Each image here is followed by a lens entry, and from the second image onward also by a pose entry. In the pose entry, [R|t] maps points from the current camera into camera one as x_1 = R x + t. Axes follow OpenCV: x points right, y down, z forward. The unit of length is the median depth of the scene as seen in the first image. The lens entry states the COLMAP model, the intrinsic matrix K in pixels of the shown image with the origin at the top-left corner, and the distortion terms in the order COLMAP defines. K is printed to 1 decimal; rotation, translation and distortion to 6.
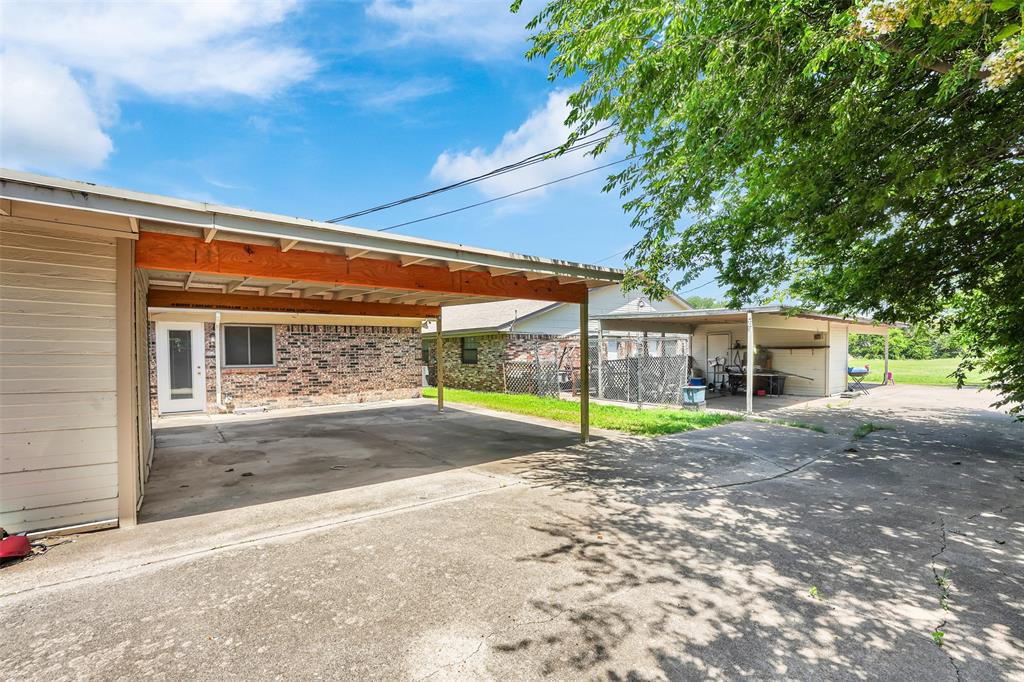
lens RADIAL K [[420.9, 0, 511.4], [0, 420.9, 348.5], [0, 0, 1]] dist [-0.023003, 0.000286]
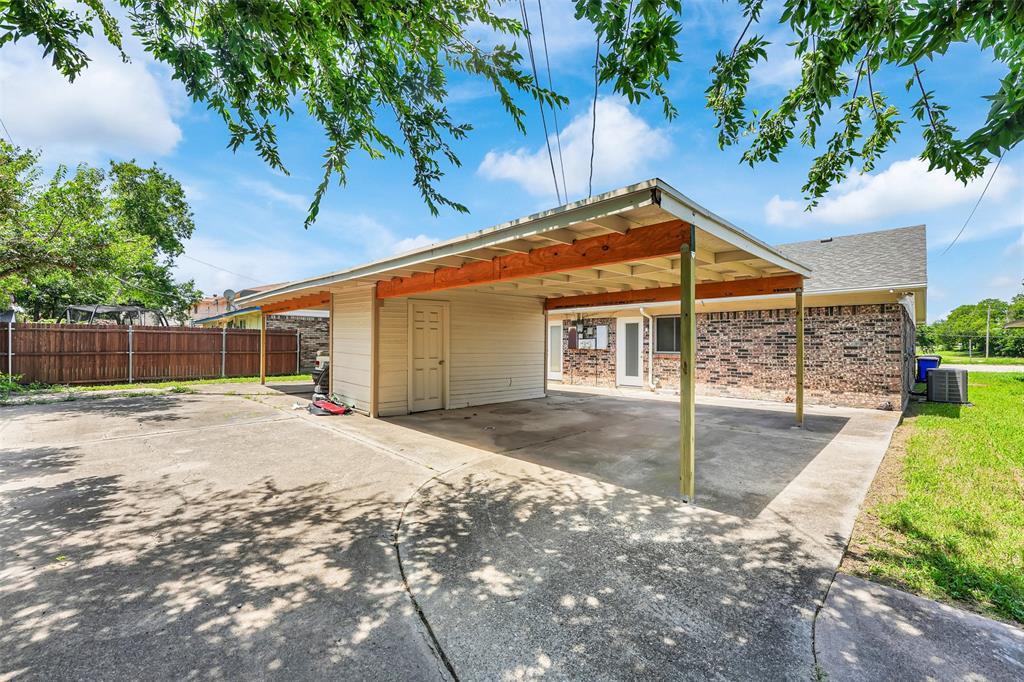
lens RADIAL K [[411.6, 0, 514.8], [0, 411.6, 336.6], [0, 0, 1]] dist [-0.011874, -0.000128]
pose [[0.167927, -0.006818, -0.985776, 0.806179], [0.003664, 0.999973, -0.006292, 0.009685], [0.985793, -0.002556, 0.167948, 0.820972]]
